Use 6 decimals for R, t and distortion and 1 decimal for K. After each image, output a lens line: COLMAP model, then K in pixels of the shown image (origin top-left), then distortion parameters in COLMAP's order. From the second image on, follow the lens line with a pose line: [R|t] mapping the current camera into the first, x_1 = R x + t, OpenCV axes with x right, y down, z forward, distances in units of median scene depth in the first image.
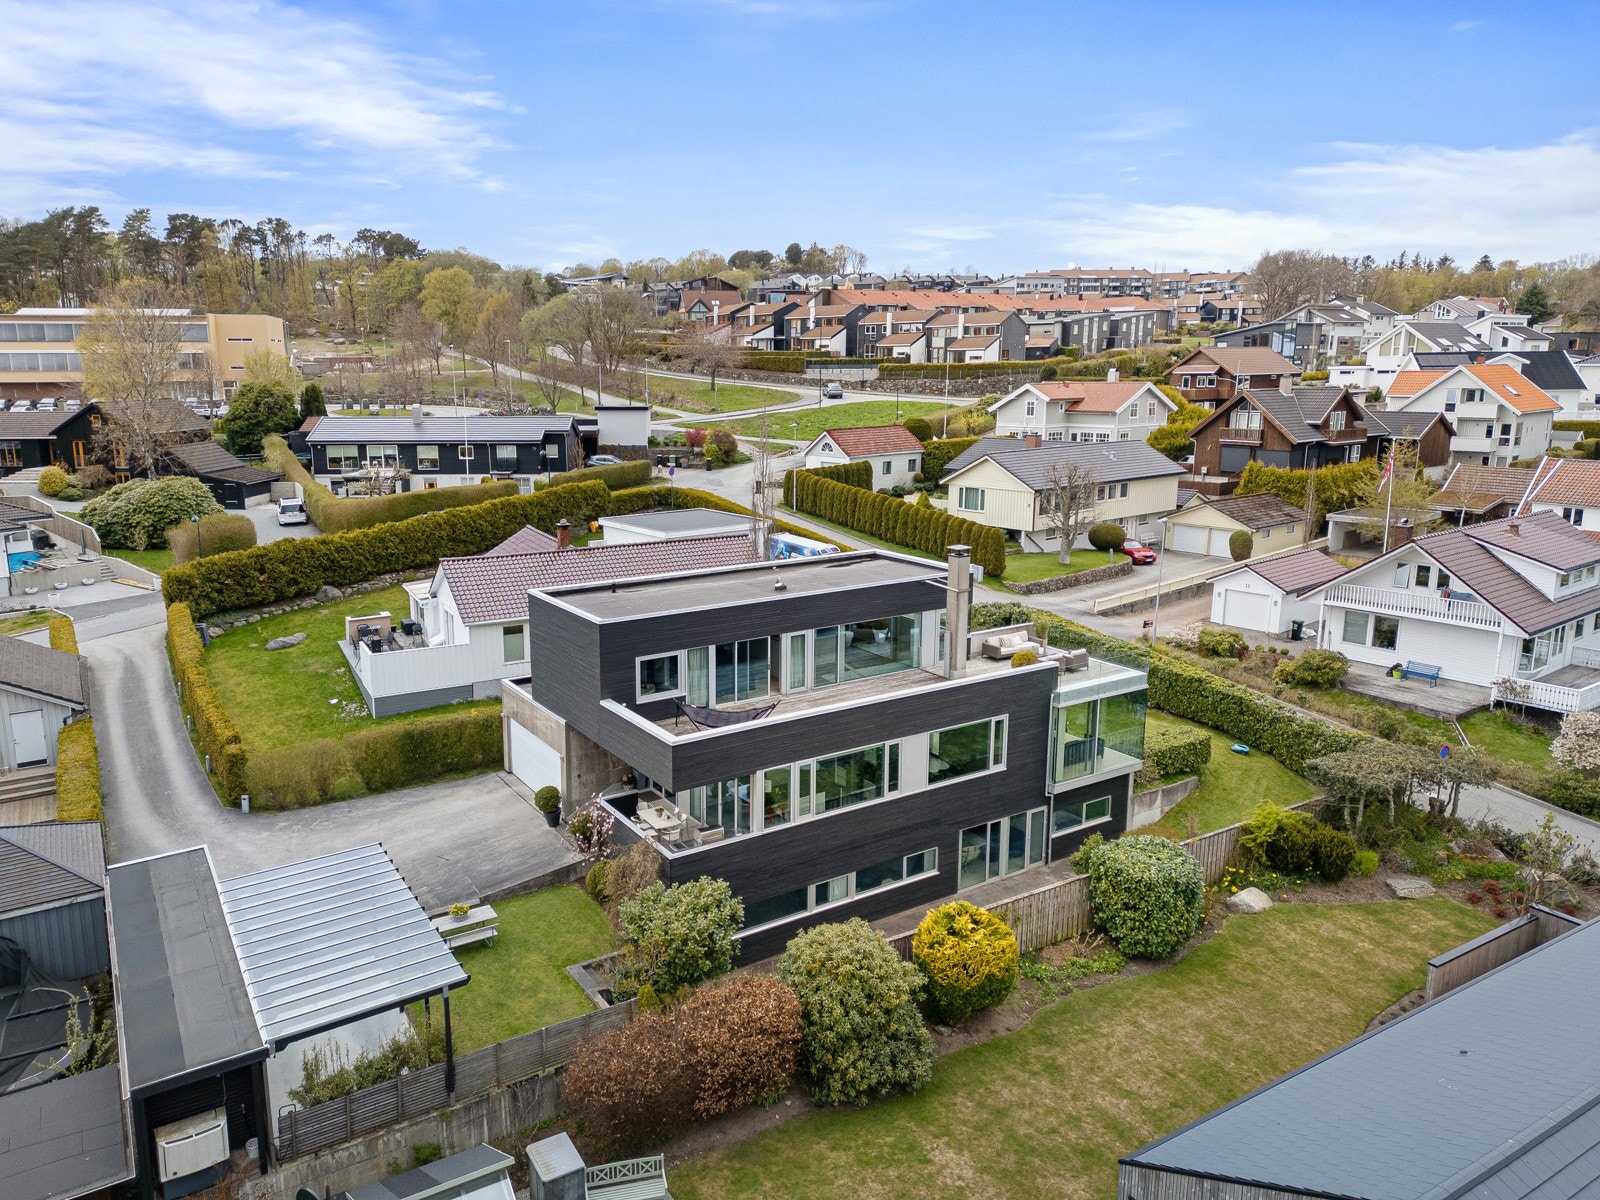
lens RADIAL K [[1099.7, 0, 800.0], [0, 1099.7, 600.0], [0, 0, 1]] dist [0.106935, -0.105841]
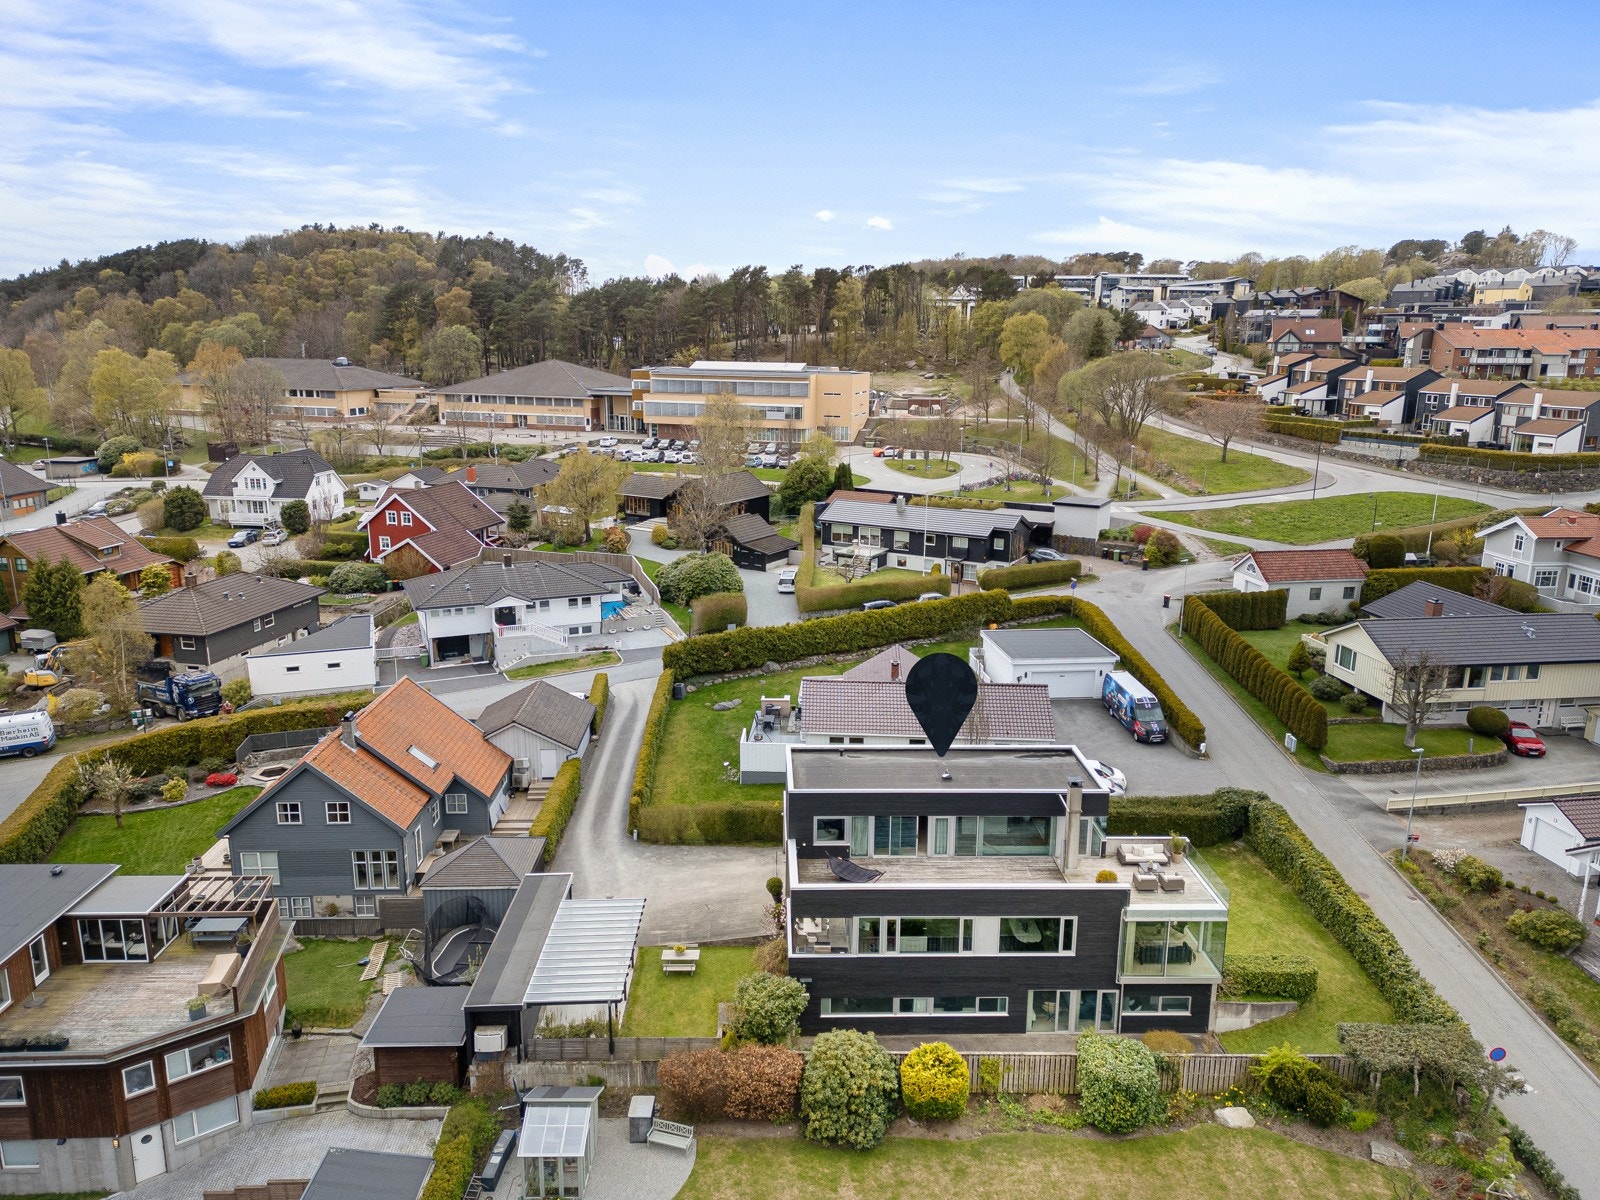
lens RADIAL K [[1109.5, 0, 840.7], [0, 1109.5, 641.4], [0, 0, 1]] dist [0.091101, -0.100808]
pose [[0.867948, 0.160038, -0.470164, 0.249219], [-0.133000, 0.986982, 0.090430, -0.145590], [0.478516, -0.015957, 0.877934, -0.143003]]
